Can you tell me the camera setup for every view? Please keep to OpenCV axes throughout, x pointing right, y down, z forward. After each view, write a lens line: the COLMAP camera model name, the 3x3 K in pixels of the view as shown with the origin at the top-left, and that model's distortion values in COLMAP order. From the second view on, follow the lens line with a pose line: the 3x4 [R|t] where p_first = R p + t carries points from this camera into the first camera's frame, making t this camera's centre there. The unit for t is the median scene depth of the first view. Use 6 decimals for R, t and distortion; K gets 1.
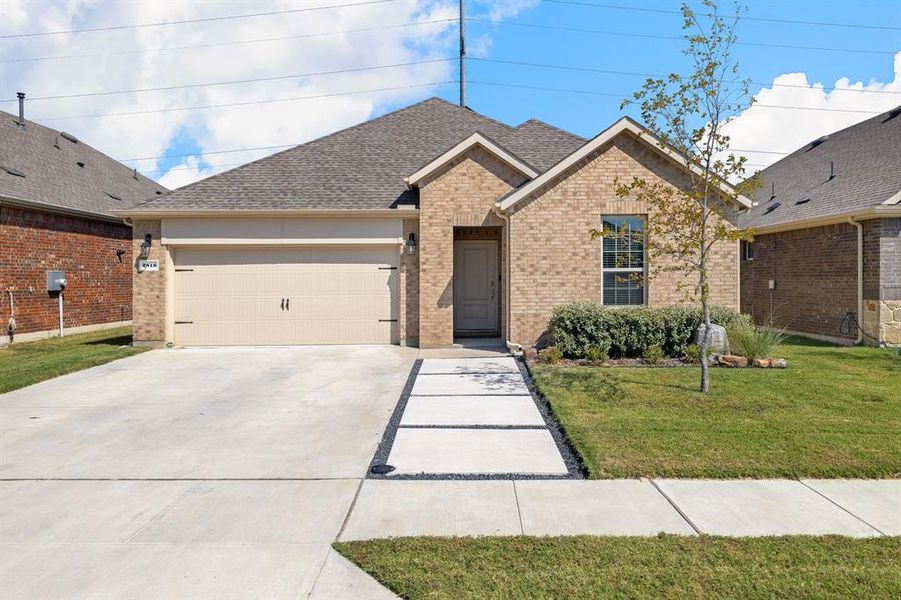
lens RADIAL K [[524.8, 0, 456.2], [0, 524.8, 288.6], [0, 0, 1]] dist [-0.000070, 0.001041]
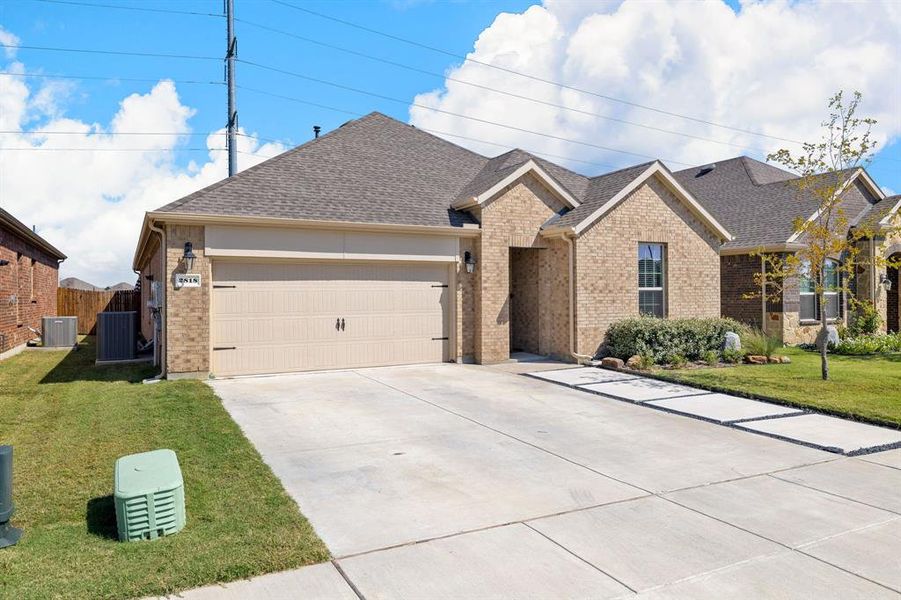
lens RADIAL K [[529.0, 0, 450.5], [0, 529.0, 300.0], [0, 0, 1]] dist [0.000297, -0.000169]
pose [[0.921348, -0.002906, 0.388729, -0.527404], [0.008341, 0.999890, -0.012293, -0.000028], [-0.388650, 0.014569, 0.921270, 0.073634]]
